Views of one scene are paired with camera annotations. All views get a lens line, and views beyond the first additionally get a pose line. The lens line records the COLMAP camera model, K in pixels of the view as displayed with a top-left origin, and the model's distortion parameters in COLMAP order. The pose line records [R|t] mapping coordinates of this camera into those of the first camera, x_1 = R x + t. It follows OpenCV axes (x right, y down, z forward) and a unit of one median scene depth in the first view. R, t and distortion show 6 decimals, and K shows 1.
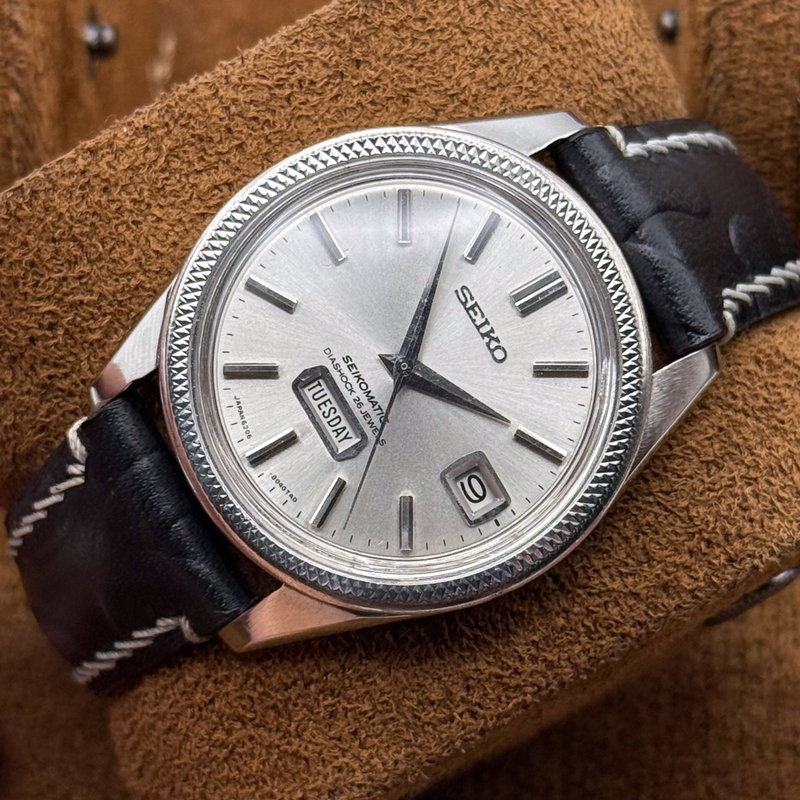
lens RADIAL K [[2709.9, 0, 400.0], [0, 2709.9, 400.0], [0, 0, 1]] dist [0.193749, -1.047580]
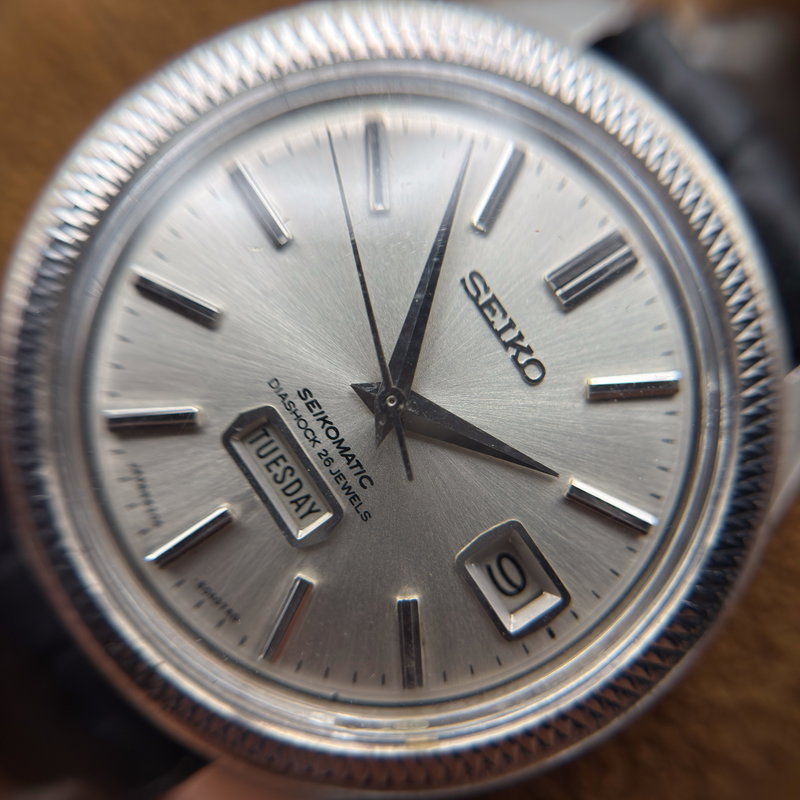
lens RADIAL K [[787.4, 0, 399.2], [0, 787.4, 413.6], [0, 0, 1]] dist [0.351822, -0.011926]
pose [[0.997539, -0.065743, 0.024348, -0.001405], [0.063737, 0.995098, 0.075613, -0.023542], [-0.029200, -0.073875, 0.996840, 0.805733]]
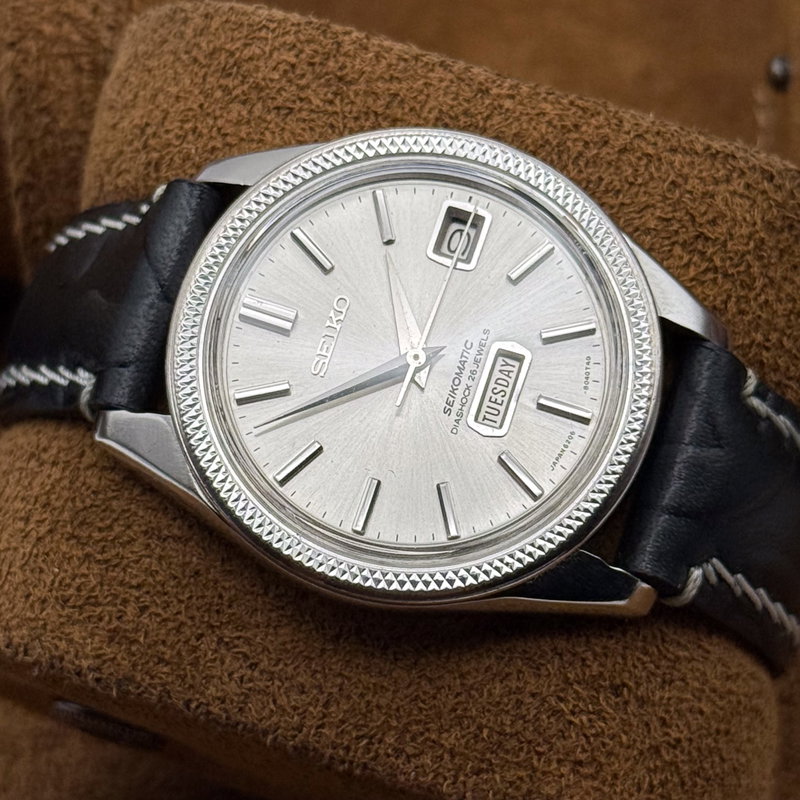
lens RADIAL K [[2709.9, 0, 400.0], [0, 2709.9, 400.0], [0, 0, 1]] dist [0.193749, -1.047580]
pose [[-0.662315, -0.719622, 0.208524, -0.210431], [0.746322, -0.609203, 0.268094, -0.289250], [-0.065893, 0.333189, 0.940555, 0.074555]]
